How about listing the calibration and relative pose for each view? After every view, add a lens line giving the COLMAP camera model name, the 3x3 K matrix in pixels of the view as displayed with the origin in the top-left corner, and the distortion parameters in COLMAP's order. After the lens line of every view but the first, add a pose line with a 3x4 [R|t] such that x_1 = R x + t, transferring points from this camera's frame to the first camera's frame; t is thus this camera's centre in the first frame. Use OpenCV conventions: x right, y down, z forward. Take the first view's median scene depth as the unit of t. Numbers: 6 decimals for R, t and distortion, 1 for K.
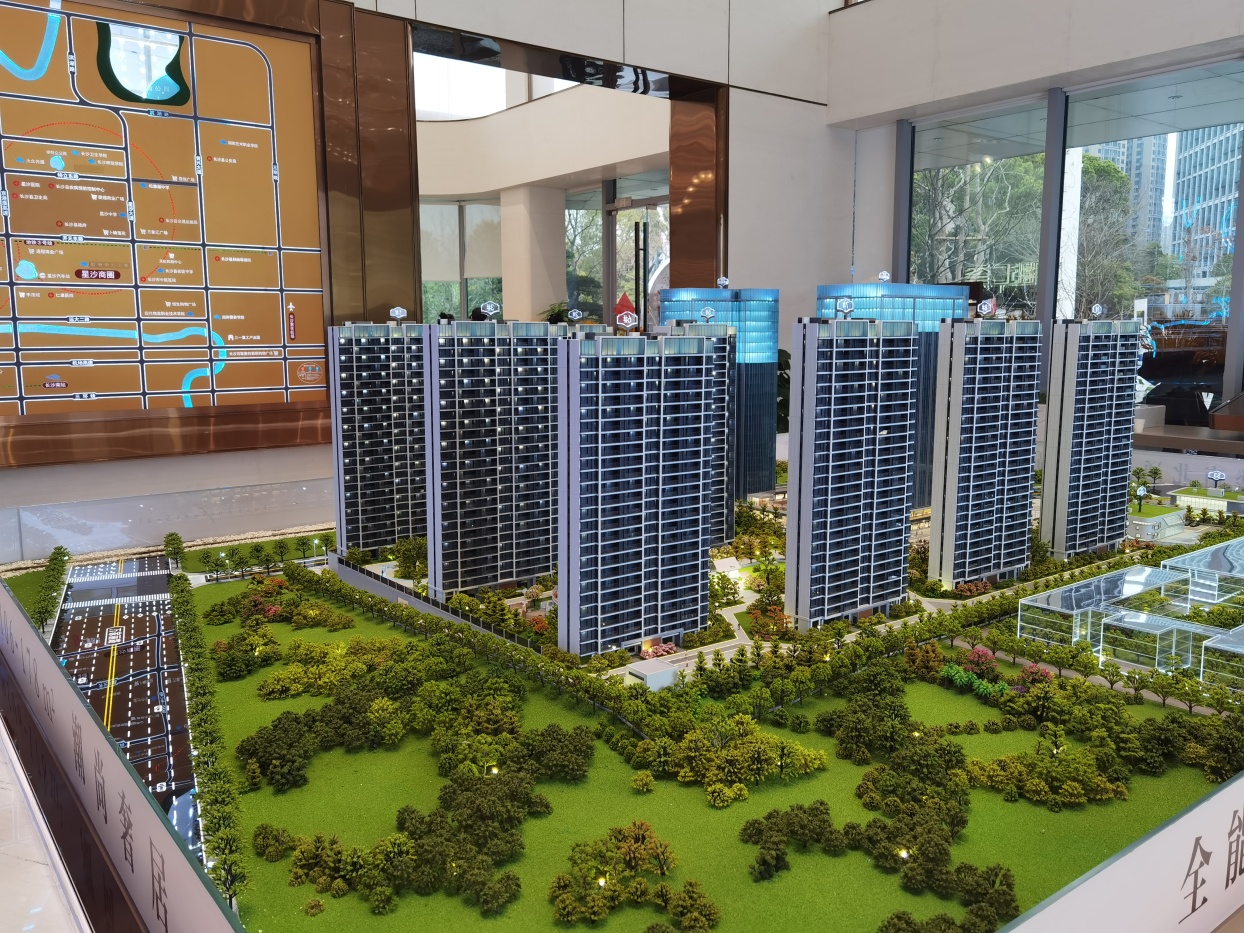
lens RADIAL K [[998.4, 0, 622.0], [0, 998.4, 466.5], [0, 0, 1]] dist [0.038054, -0.041886]
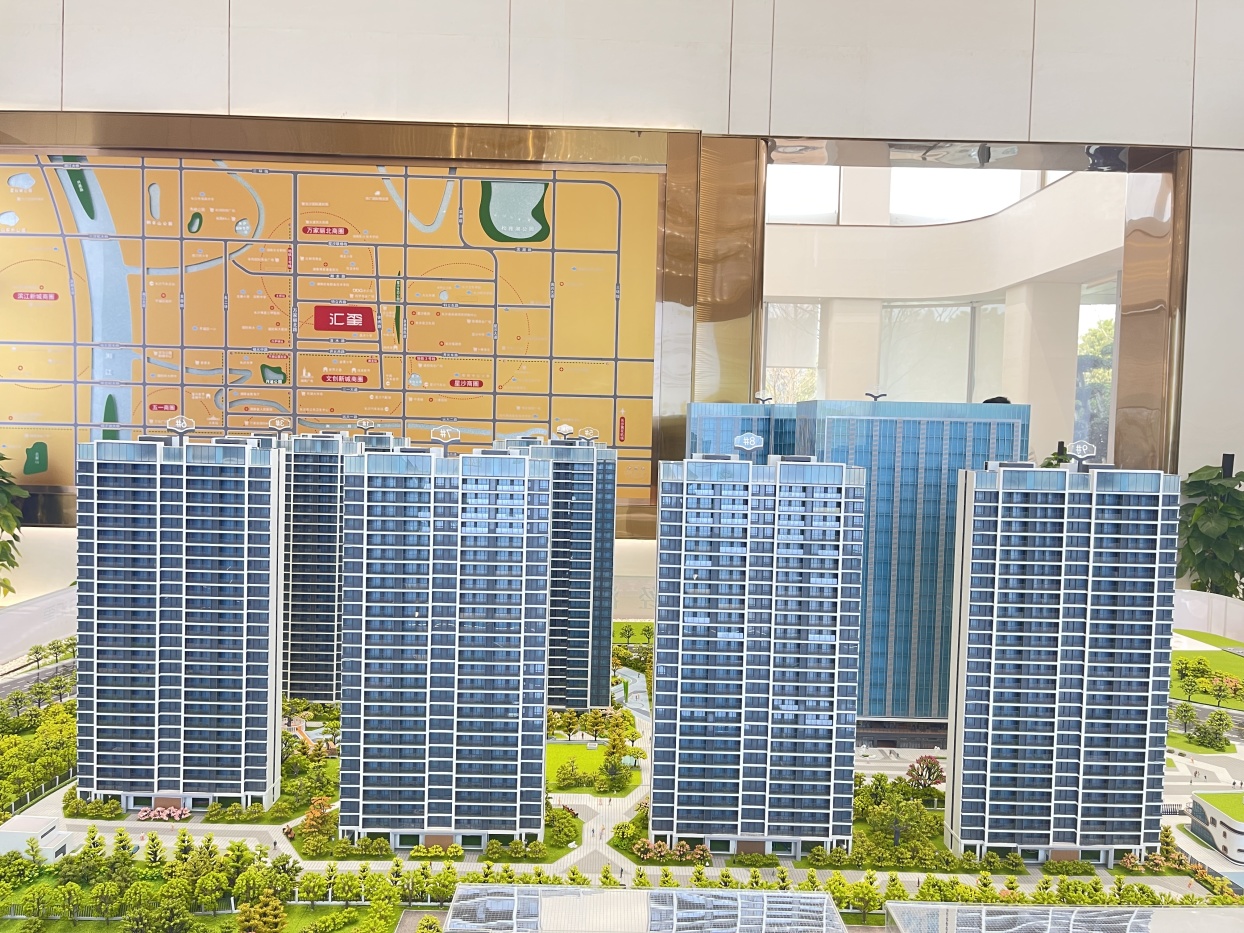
lens RADIAL K [[954.5, 0, 636.7], [0, 954.5, 468.3], [0, 0, 1]] dist [0.072680, -0.095218]
pose [[0.794900, 0.055604, -0.604187, 0.341682], [-0.109838, 0.992527, -0.053165, -0.048033], [0.596715, 0.108624, 0.795067, 0.204616]]
